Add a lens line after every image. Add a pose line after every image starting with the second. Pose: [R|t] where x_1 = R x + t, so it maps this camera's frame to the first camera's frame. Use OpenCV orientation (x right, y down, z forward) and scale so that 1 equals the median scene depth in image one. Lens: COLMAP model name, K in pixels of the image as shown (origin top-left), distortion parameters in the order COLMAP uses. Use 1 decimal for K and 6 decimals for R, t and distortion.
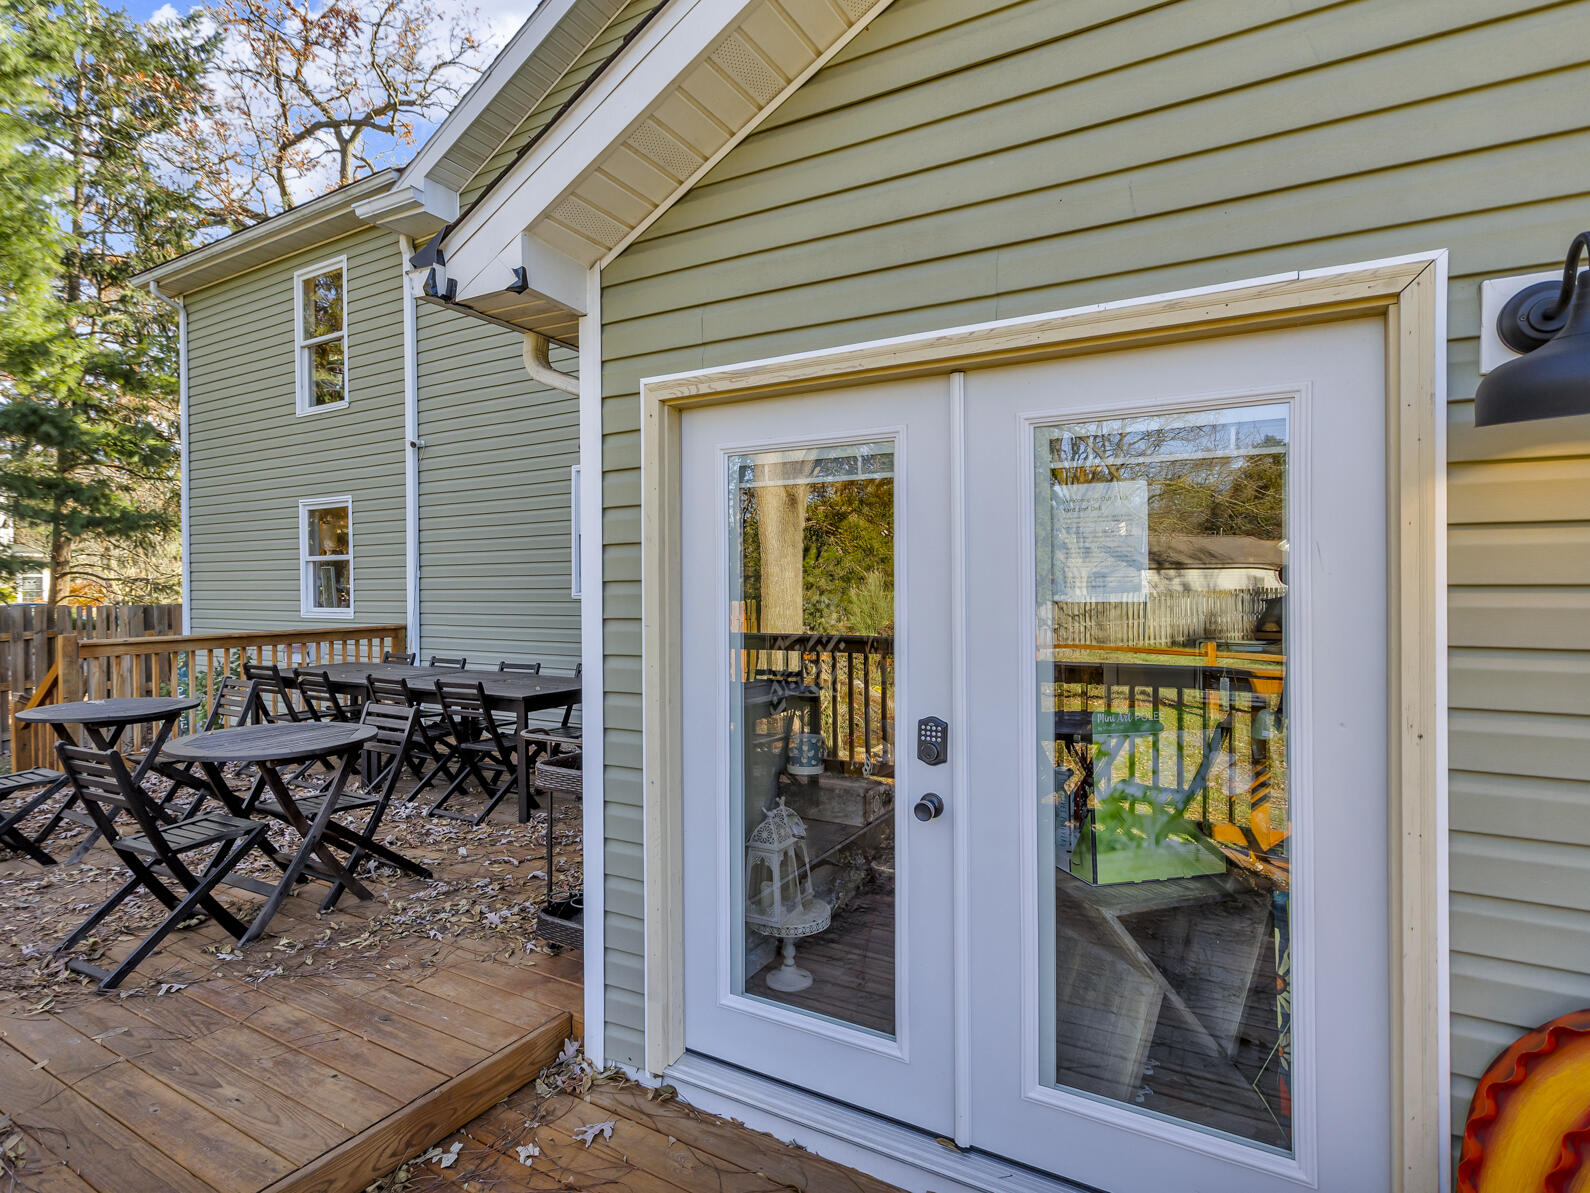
lens RADIAL K [[844.1, 0, 797.9], [0, 844.1, 588.4], [0, 0, 1]] dist [0.000394, 0.002346]
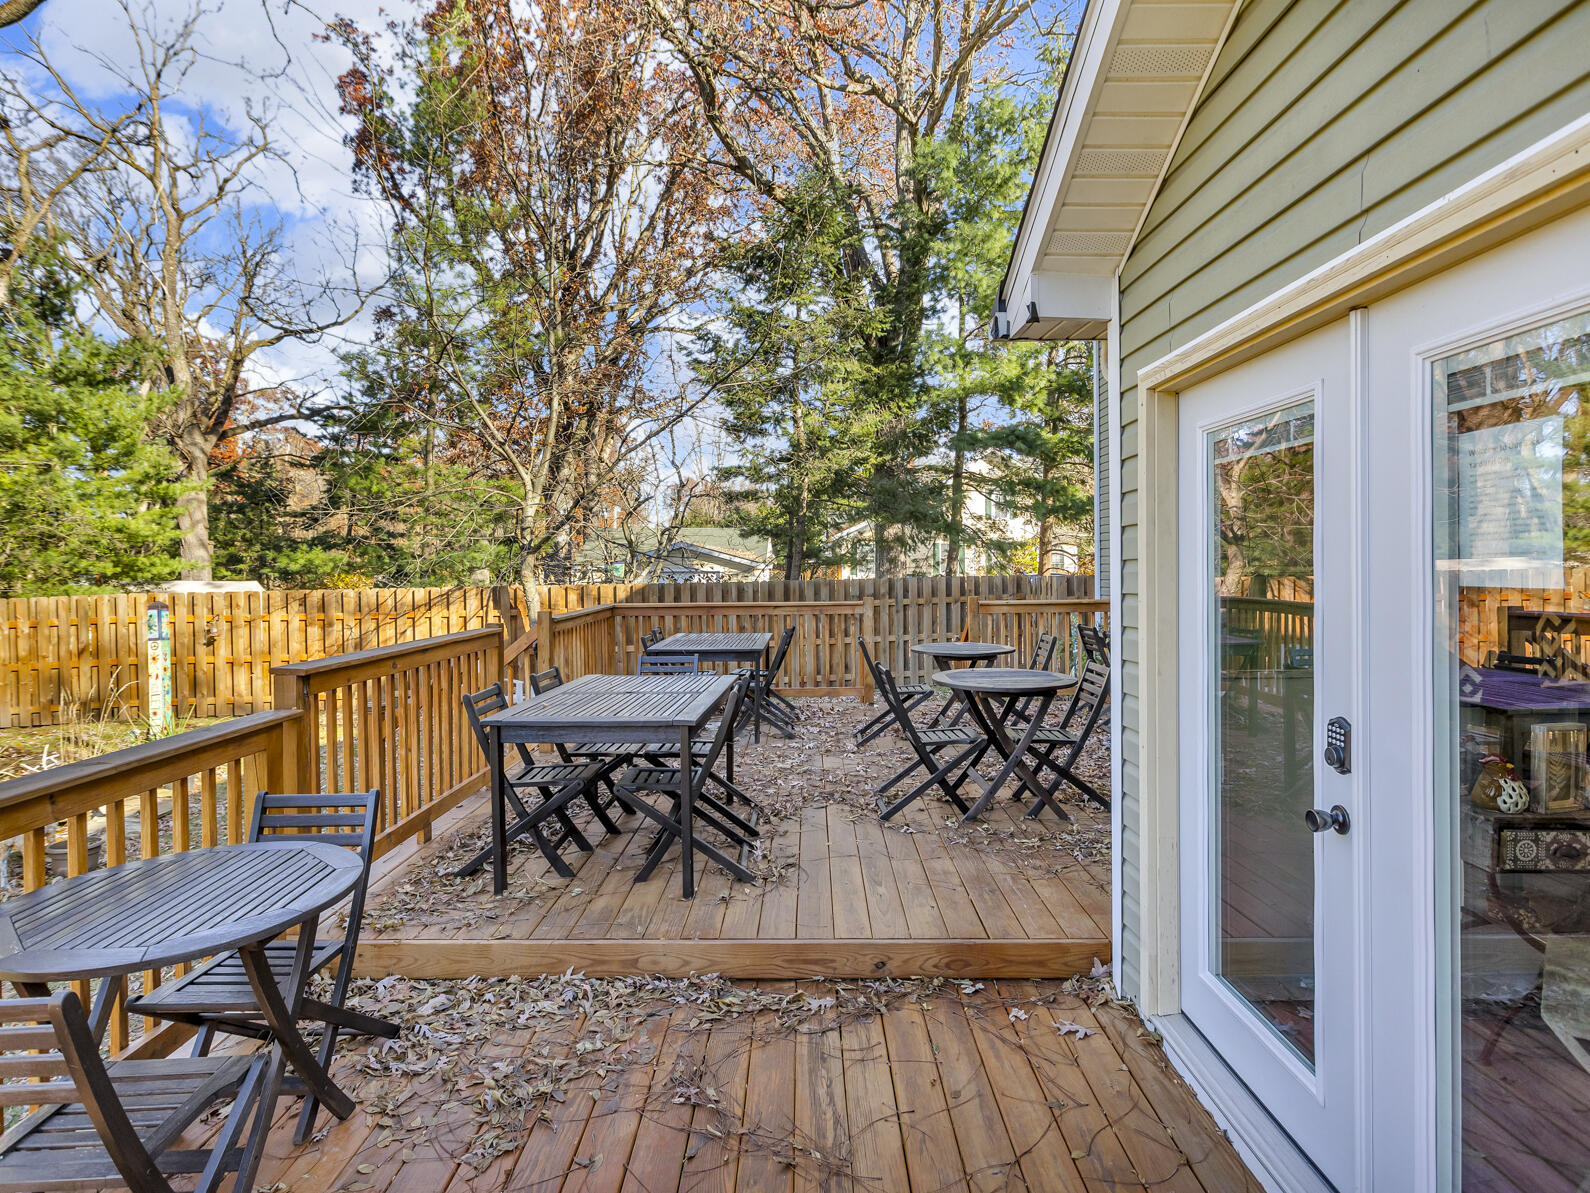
lens RADIAL K [[844.1, 0, 797.9], [0, 844.1, 588.4], [0, 0, 1]] dist [0.000394, 0.002346]
pose [[0.516687, 0.024701, -0.855818, 0.517933], [0.002425, 0.999538, 0.030313, -0.005582], [0.856171, -0.017738, 0.516388, 0.072230]]
